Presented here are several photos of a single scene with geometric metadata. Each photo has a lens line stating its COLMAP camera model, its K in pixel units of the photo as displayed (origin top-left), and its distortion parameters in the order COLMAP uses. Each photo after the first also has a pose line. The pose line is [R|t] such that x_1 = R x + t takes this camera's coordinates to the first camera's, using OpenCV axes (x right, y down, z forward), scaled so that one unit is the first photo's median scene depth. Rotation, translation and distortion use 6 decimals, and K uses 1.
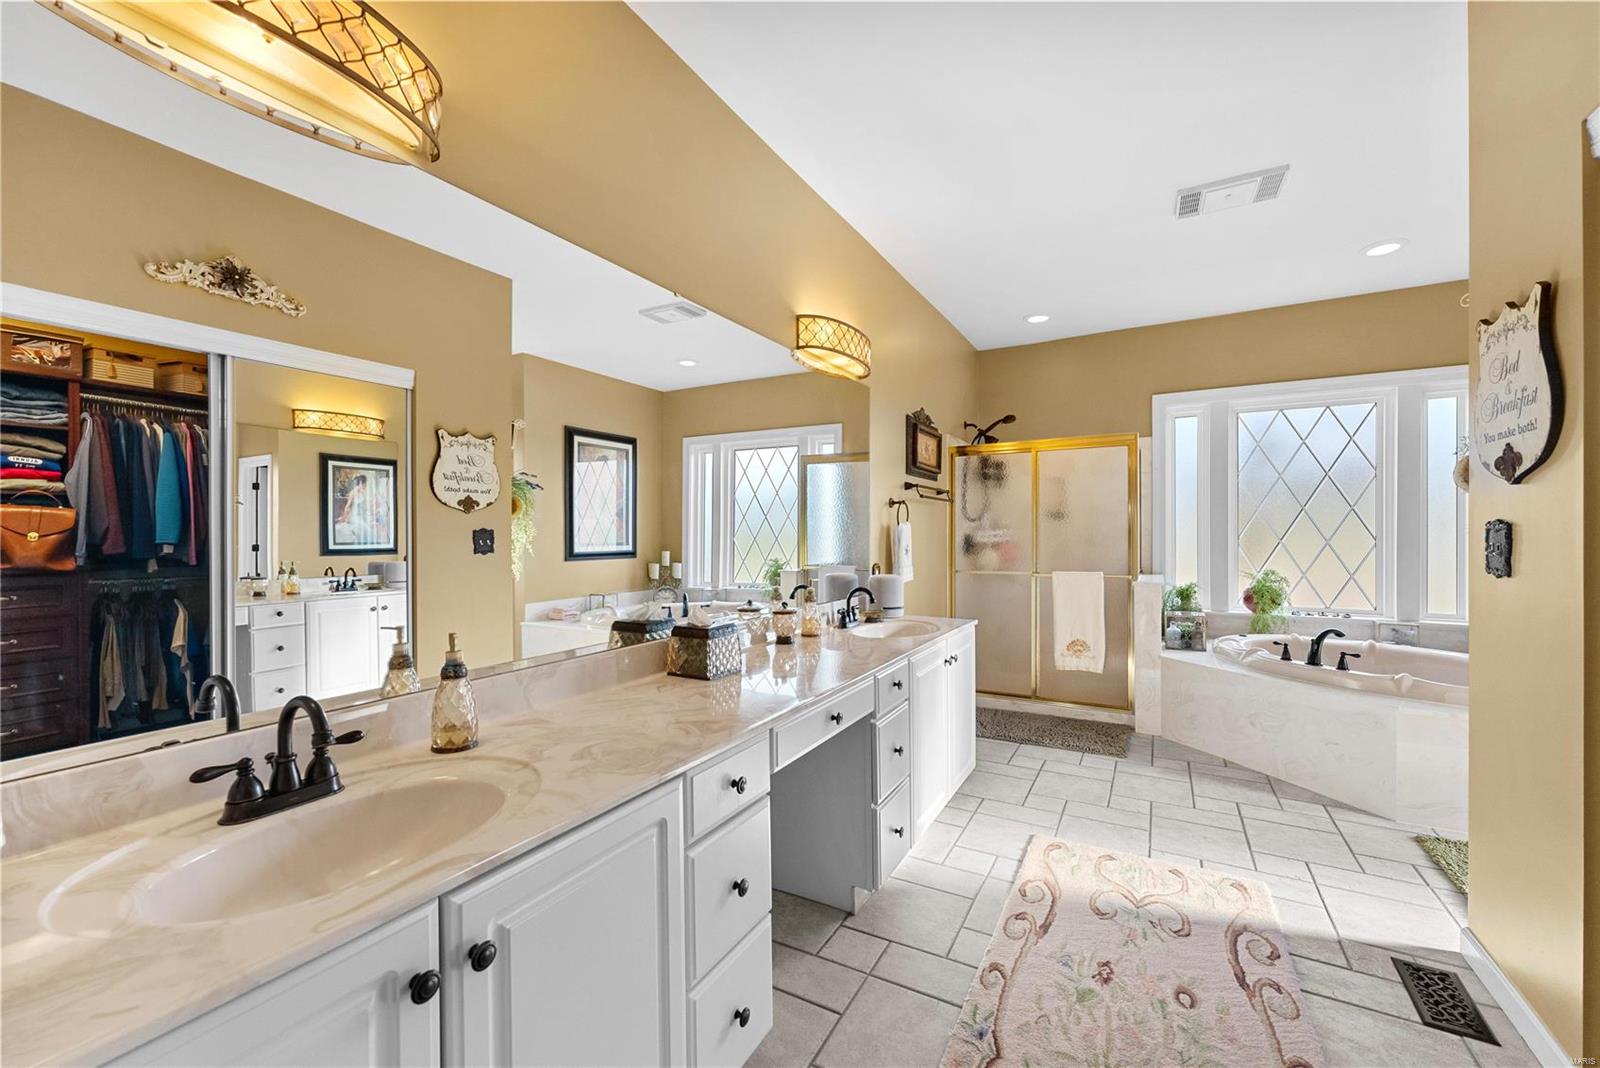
lens RADIAL K [[654.6, 0, 800.0], [0, 654.6, 534.0], [0, 0, 1]] dist [-0.000283, -0.000055]
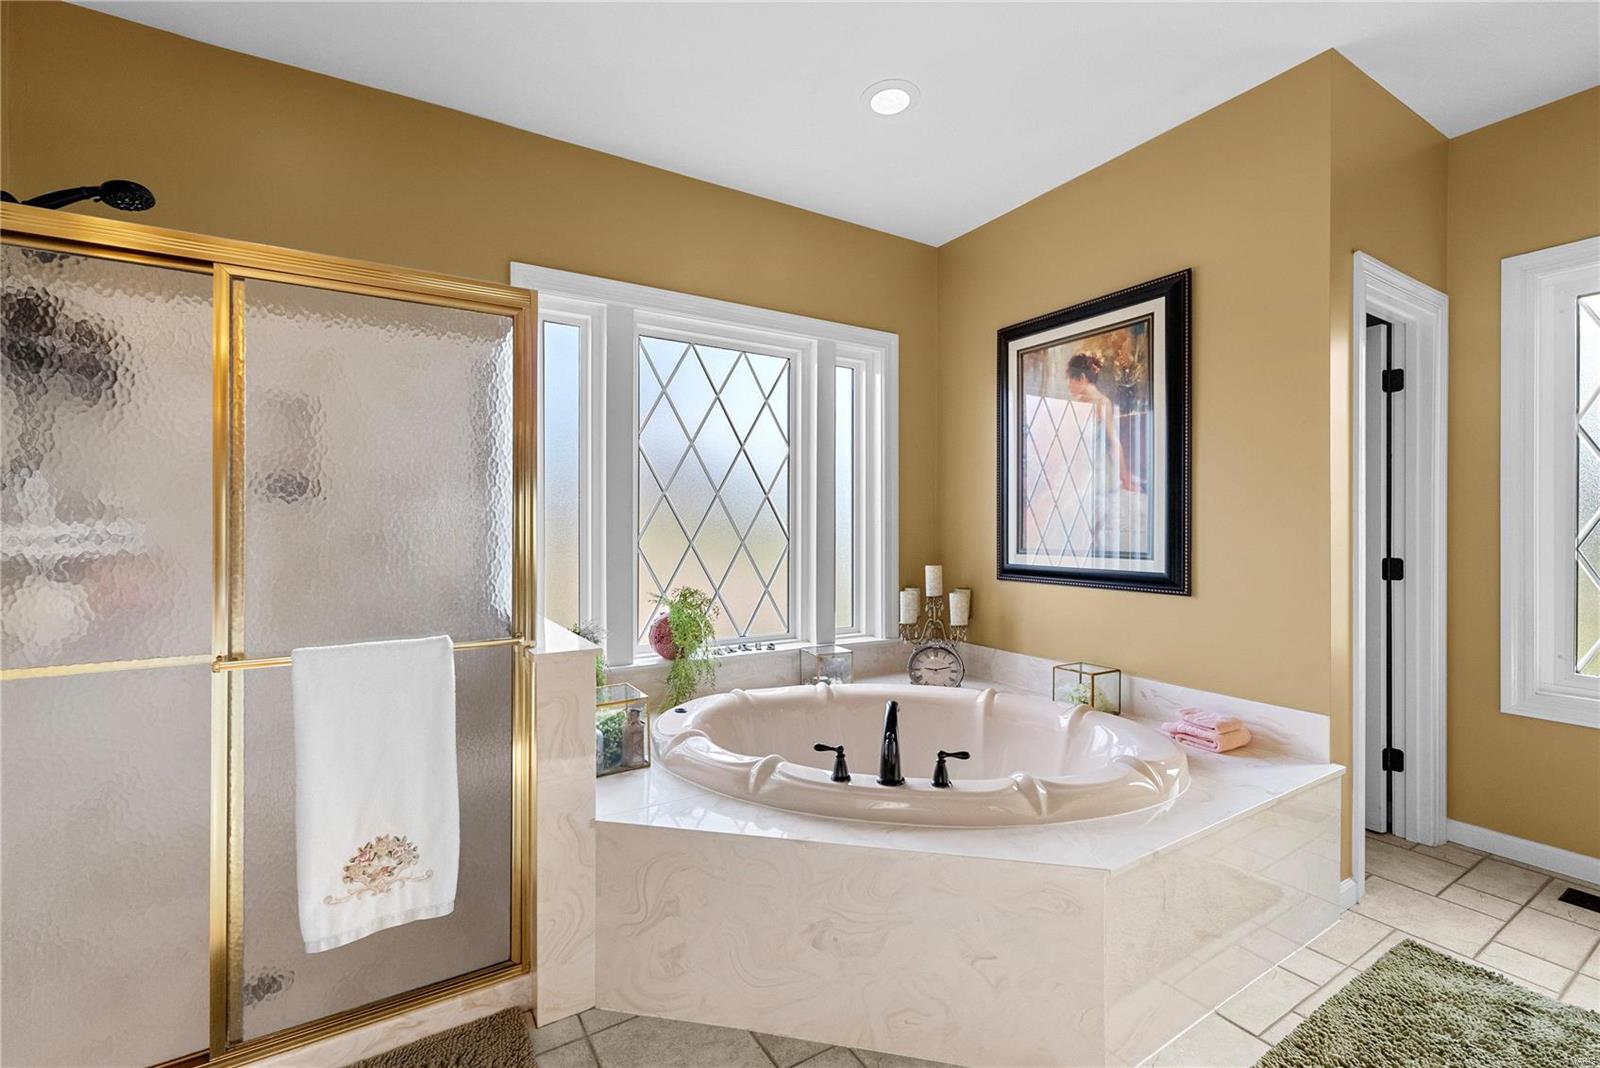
lens RADIAL K [[654.6, 0, 800.0], [0, 654.6, 534.0], [0, 0, 1]] dist [-0.000283, -0.000055]
pose [[0.482116, -0.003943, 0.876098, 0.229840], [0.000335, 0.999991, 0.004317, -0.001134], [-0.876107, -0.001788, 0.482113, 0.640632]]
